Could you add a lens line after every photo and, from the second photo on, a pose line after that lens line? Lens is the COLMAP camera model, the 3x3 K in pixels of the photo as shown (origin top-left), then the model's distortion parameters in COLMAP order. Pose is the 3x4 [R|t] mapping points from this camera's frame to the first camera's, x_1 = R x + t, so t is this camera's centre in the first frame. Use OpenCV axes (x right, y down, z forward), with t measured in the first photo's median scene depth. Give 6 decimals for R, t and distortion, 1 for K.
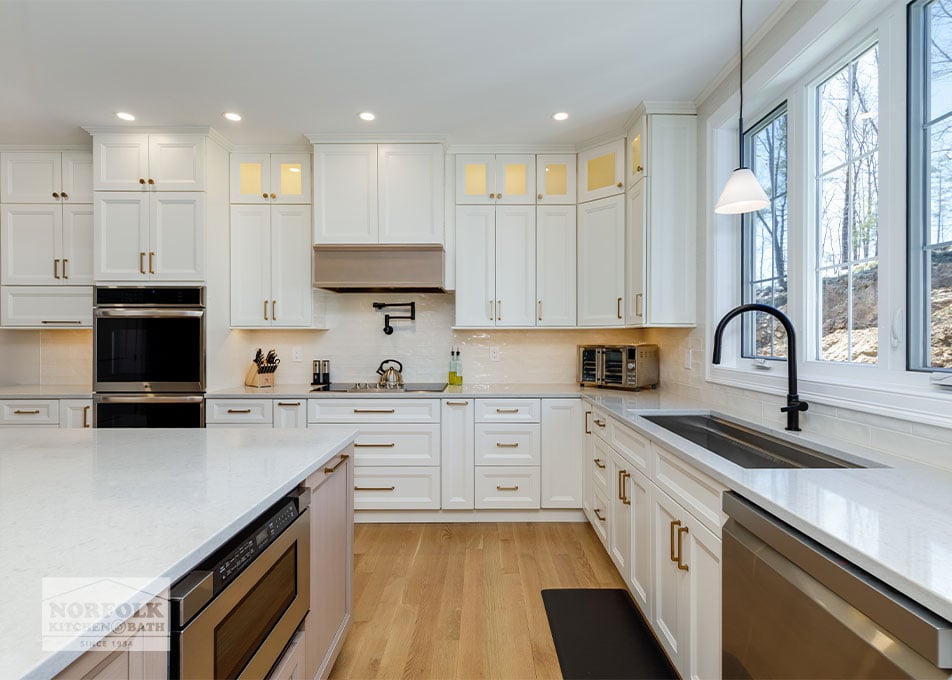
lens RADIAL K [[582.5, 0, 492.6], [0, 582.5, 338.0], [0, 0, 1]] dist [0.006464, -0.004773]
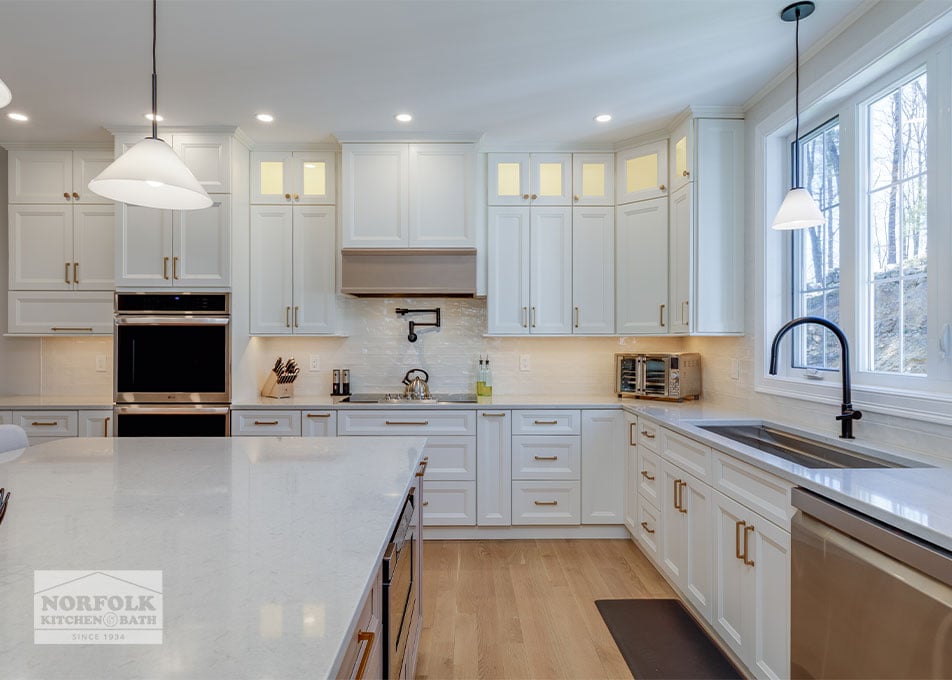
lens RADIAL K [[686.5, 0, 486.3], [0, 686.5, 338.6], [0, 0, 1]] dist [-0.002588, -0.006286]
pose [[0.999962, 0.000623, 0.008745, -0.081814], [-0.000589, 0.999992, -0.003897, -0.008784], [-0.008748, 0.003891, 0.999954, -0.128654]]
